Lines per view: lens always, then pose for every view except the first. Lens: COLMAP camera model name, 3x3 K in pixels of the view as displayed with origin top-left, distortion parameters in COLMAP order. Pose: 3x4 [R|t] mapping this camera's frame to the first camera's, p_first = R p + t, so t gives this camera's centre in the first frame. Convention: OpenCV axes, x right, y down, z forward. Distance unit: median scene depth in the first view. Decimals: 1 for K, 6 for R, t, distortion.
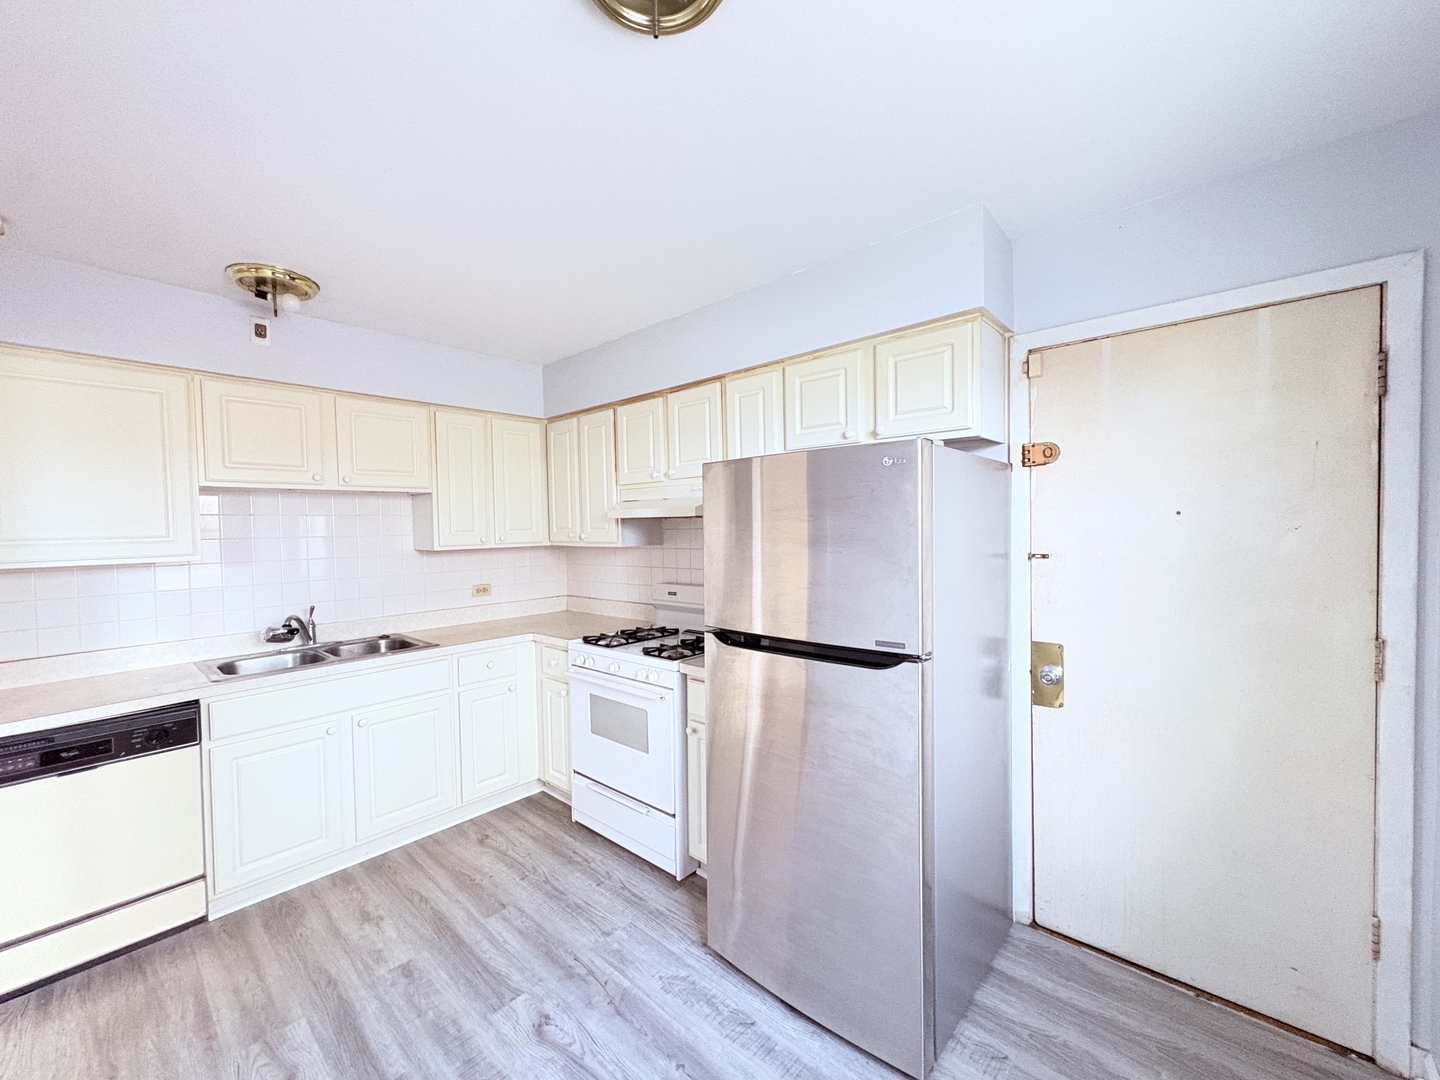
lens RADIAL K [[576.2, 0, 720.0], [0, 576.2, 540.0], [0, 0, 1]] dist [0.002401, 0.000096]
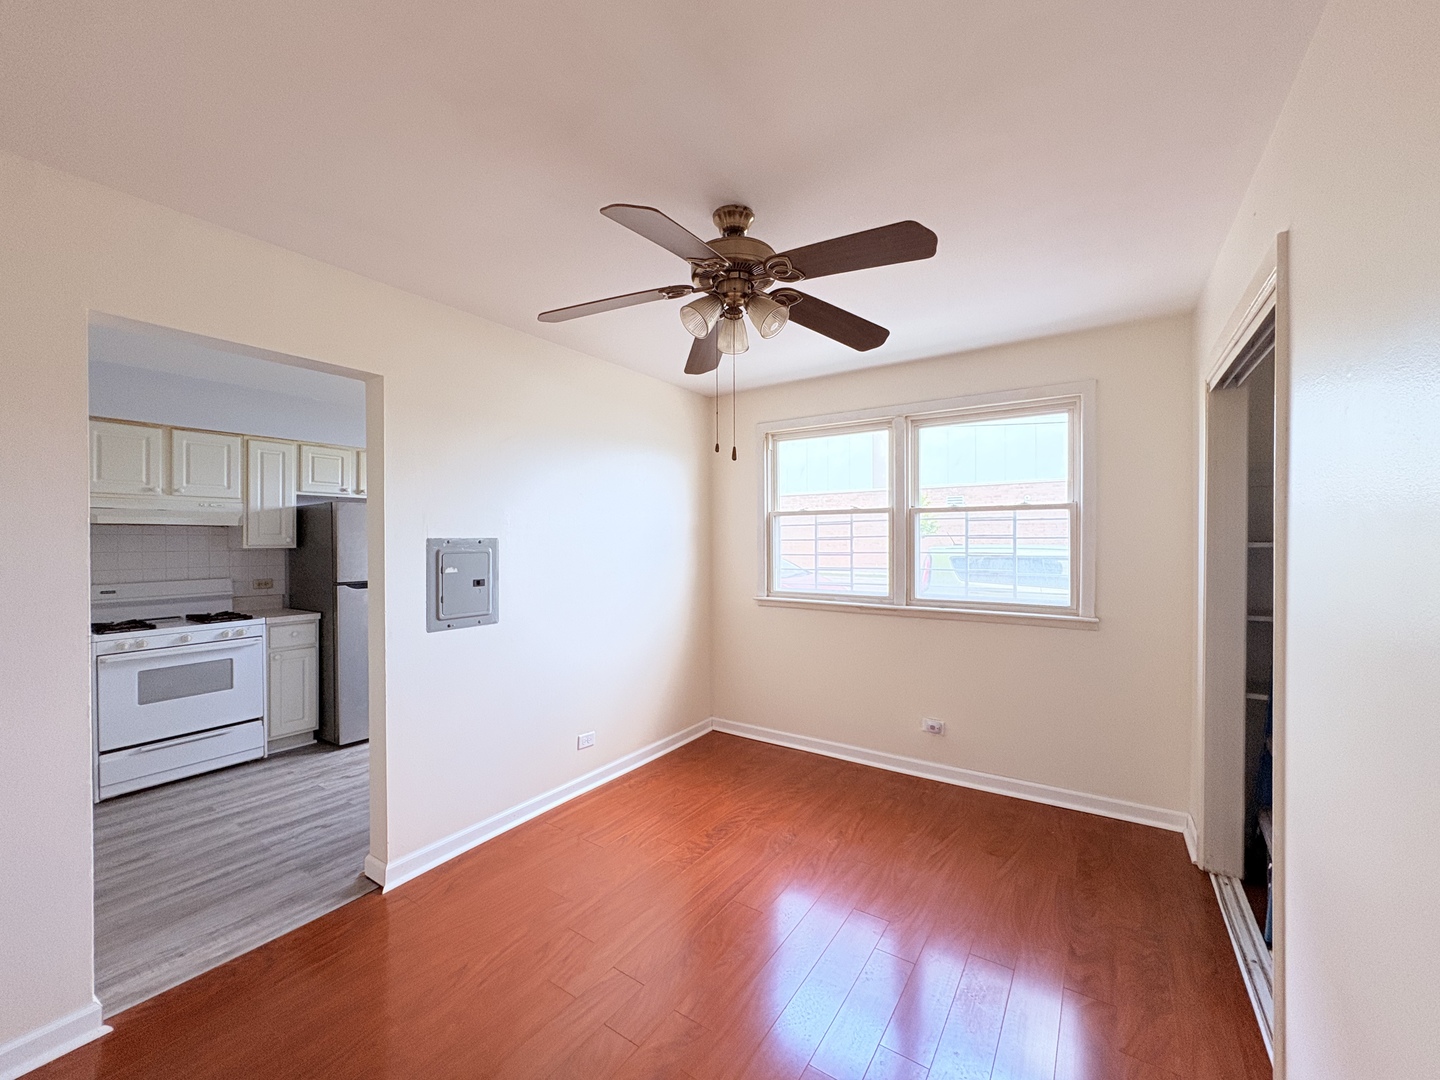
lens RADIAL K [[576.2, 0, 720.0], [0, 576.2, 540.0], [0, 0, 1]] dist [0.002401, 0.000096]
pose [[-0.138406, 0.012959, 0.990291, -2.180086], [0.030653, 0.999491, -0.008795, 0.060140], [-0.989901, 0.029138, -0.138733, -0.029430]]
